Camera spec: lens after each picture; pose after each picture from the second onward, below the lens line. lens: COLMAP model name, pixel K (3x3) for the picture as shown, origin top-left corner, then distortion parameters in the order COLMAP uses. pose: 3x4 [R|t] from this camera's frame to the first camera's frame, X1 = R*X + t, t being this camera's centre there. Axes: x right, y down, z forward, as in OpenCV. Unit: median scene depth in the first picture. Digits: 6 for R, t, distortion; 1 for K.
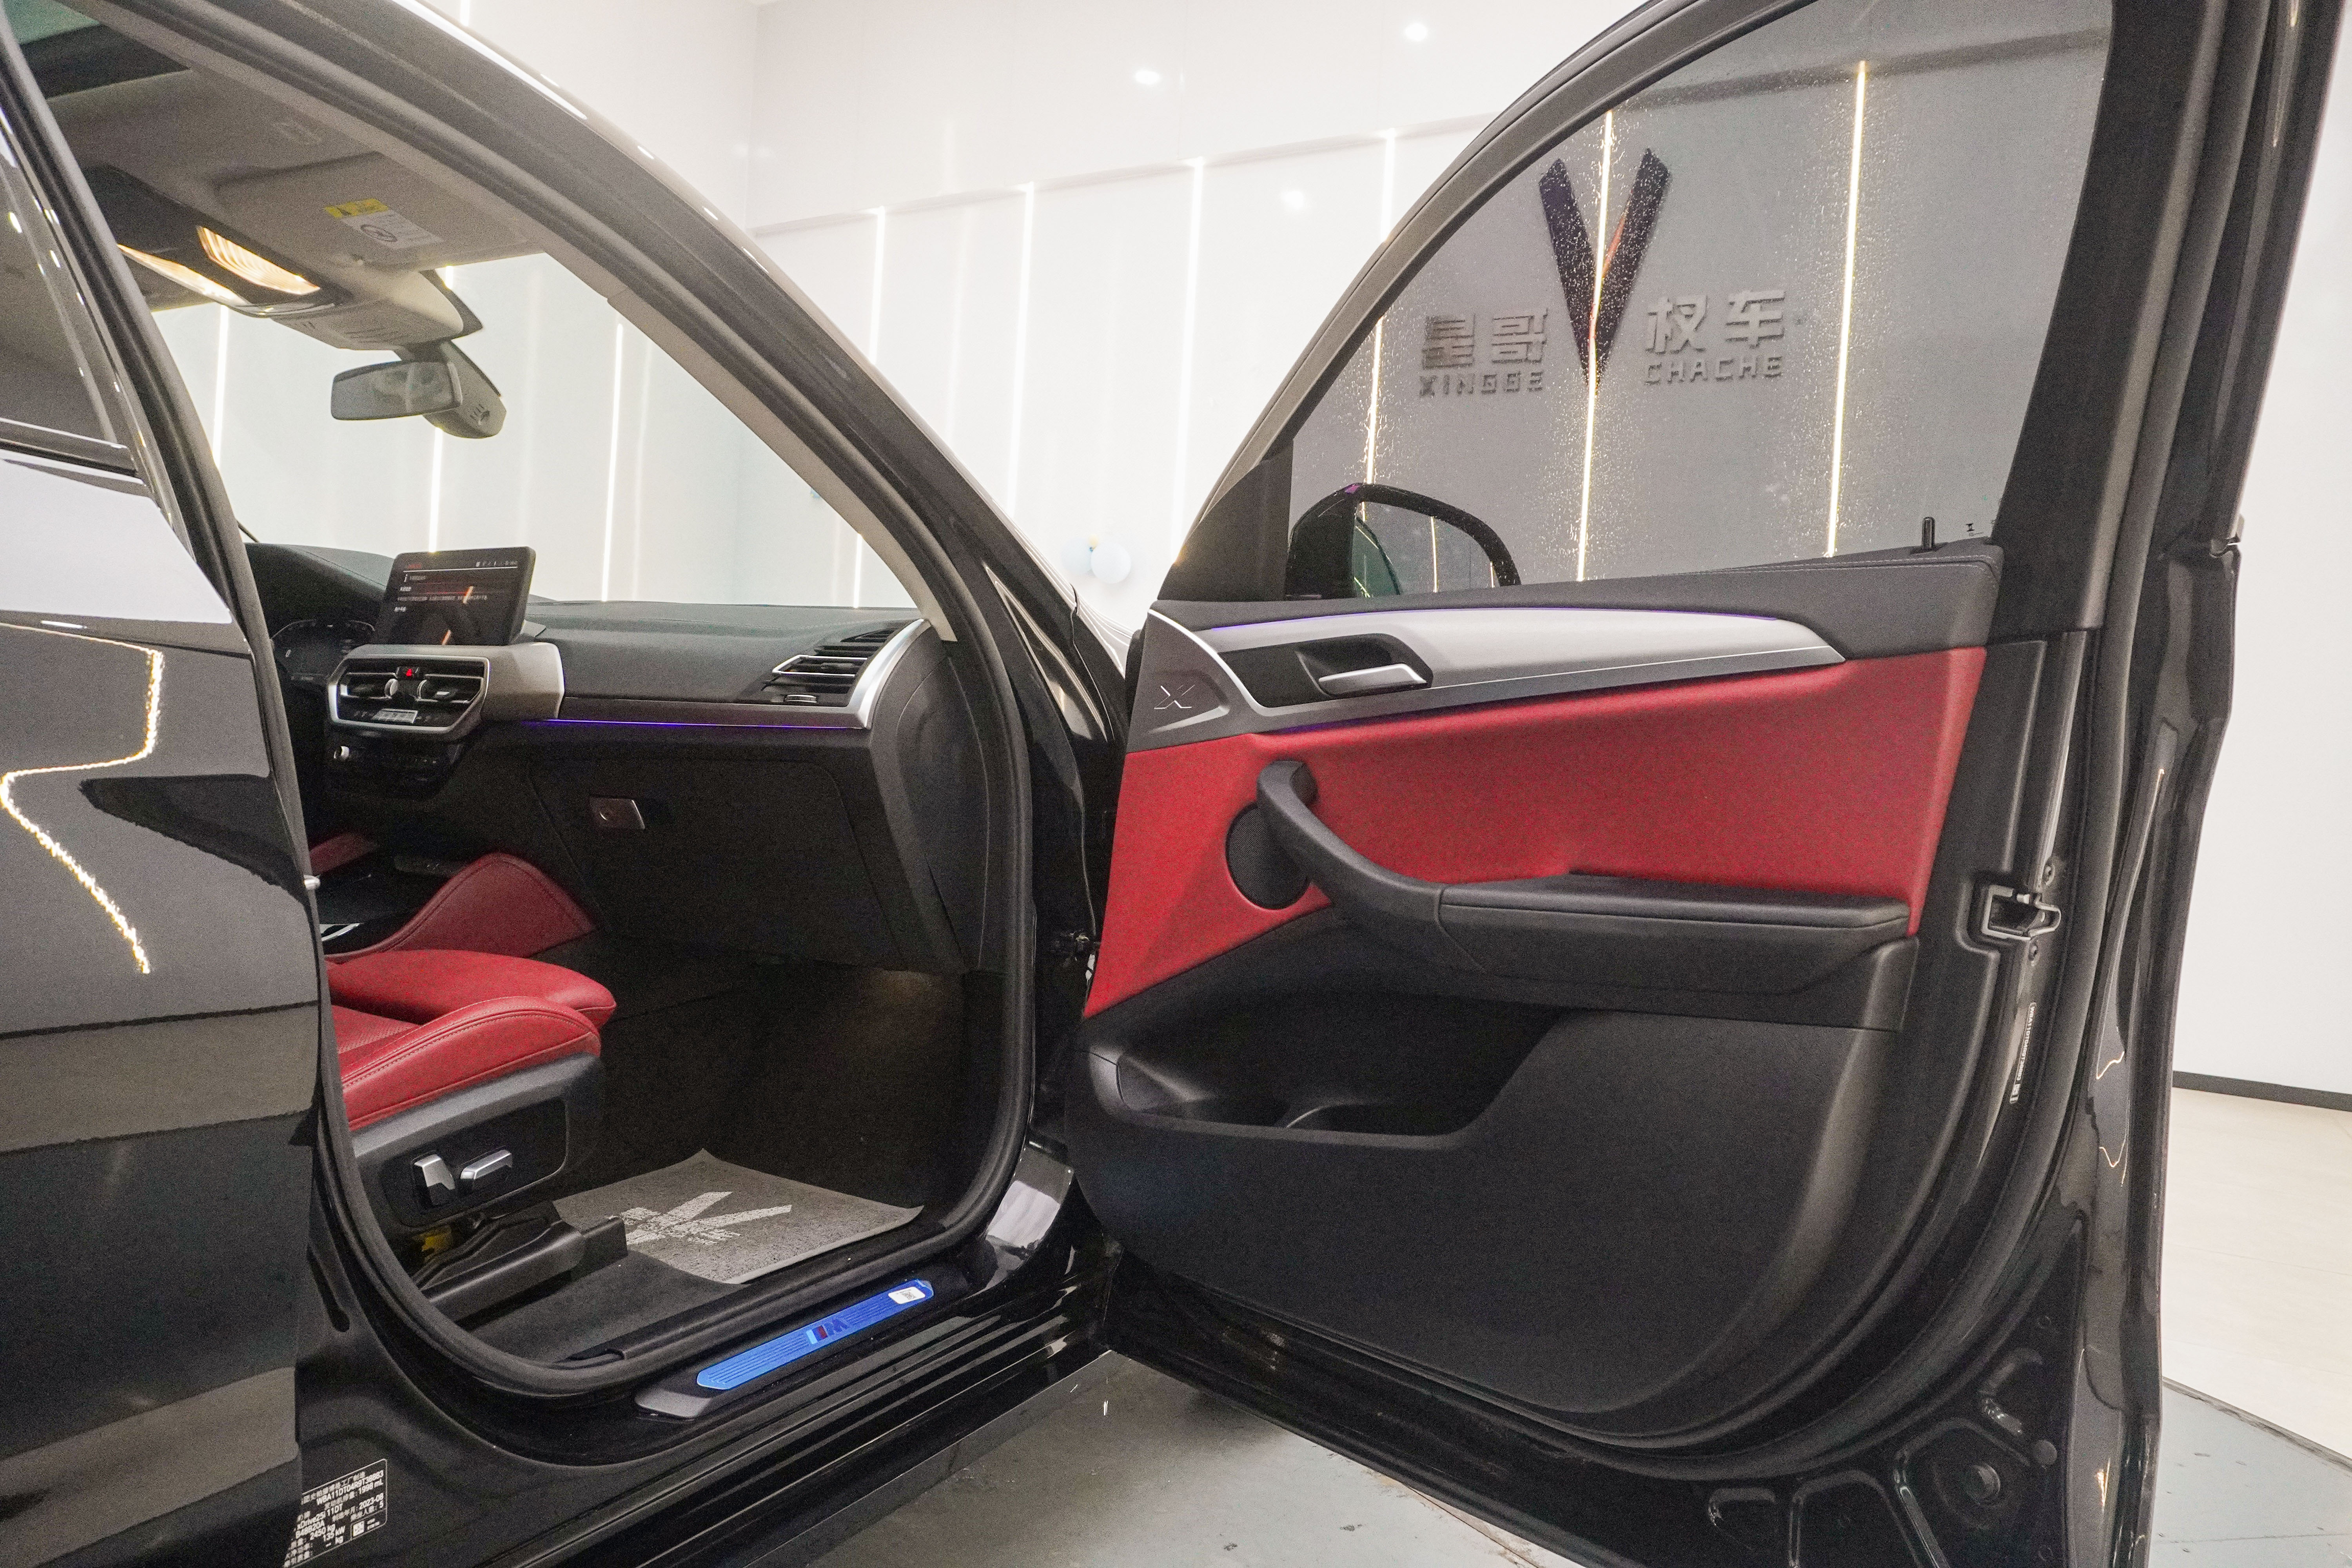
lens RADIAL K [[1567.8, 0, 1176.0], [0, 1567.8, 784.0], [0, 0, 1]] dist [-0.050912, 0.024431]
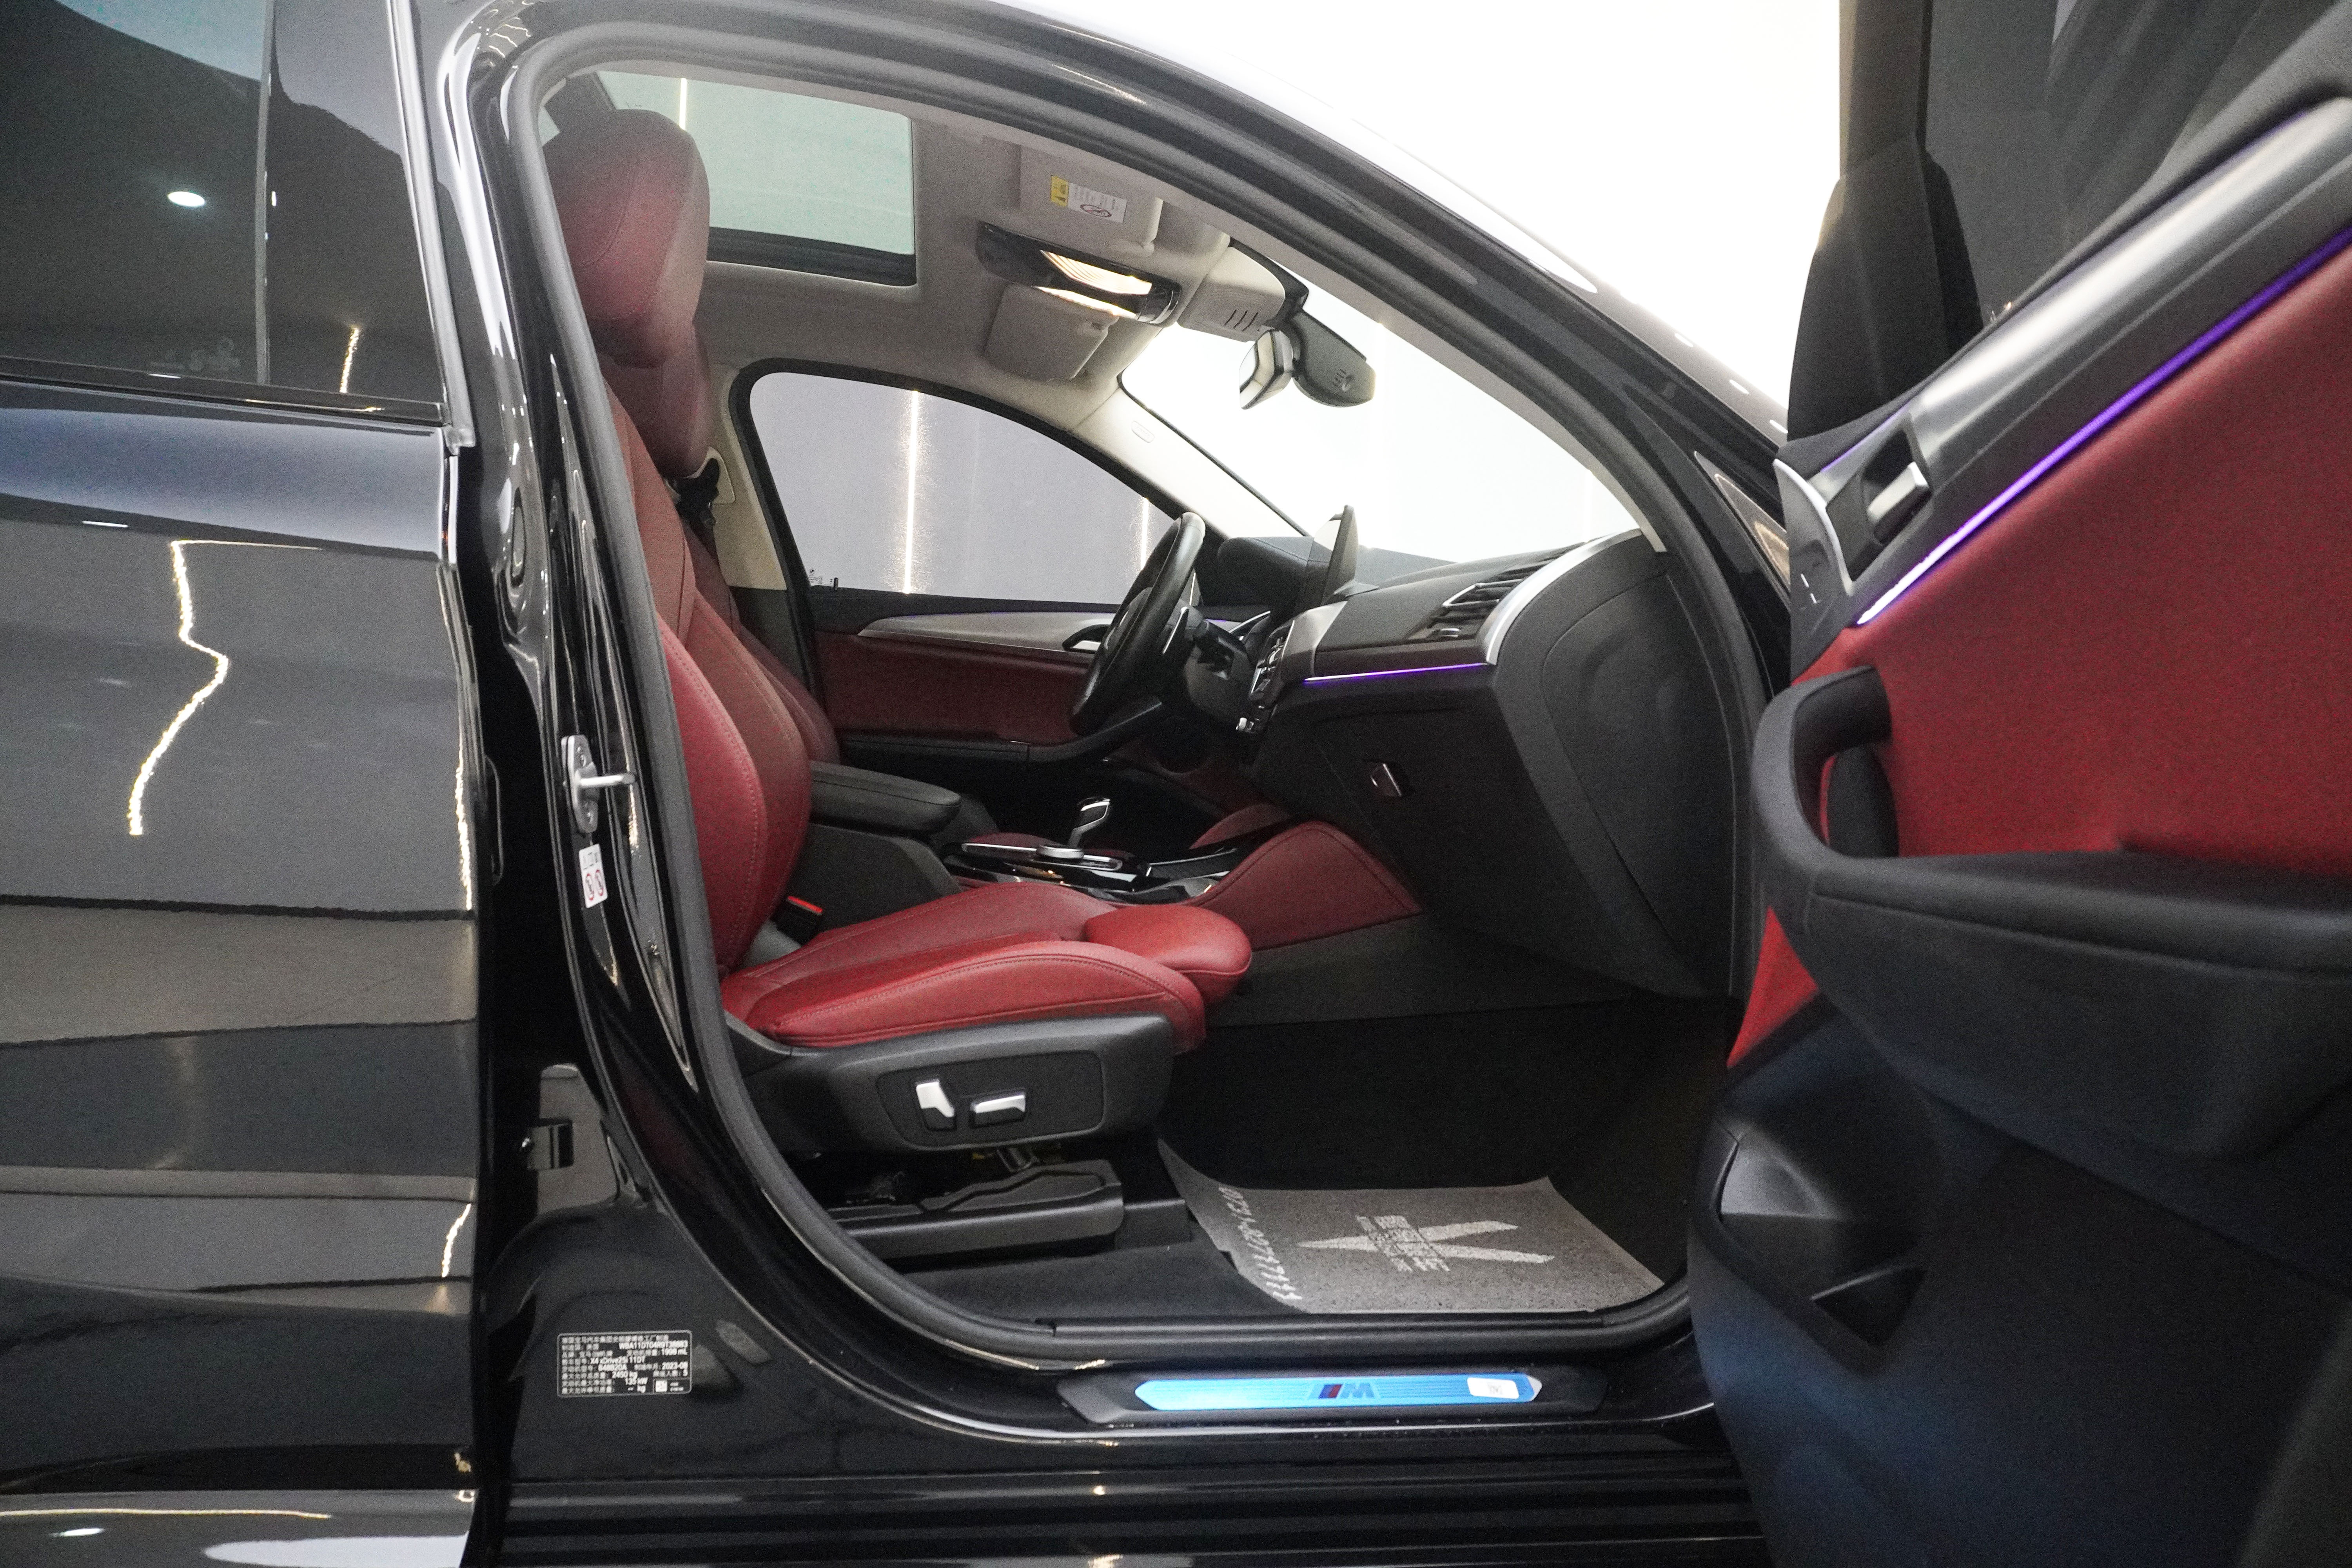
lens RADIAL K [[1567.8, 0, 1176.0], [0, 1567.8, 784.0], [0, 0, 1]] dist [-0.050912, 0.024431]
pose [[0.590802, 0.010083, -0.806754, 0.422555], [-0.029588, 0.999520, -0.009176, 0.045462], [0.806274, 0.029292, 0.590817, 0.480591]]
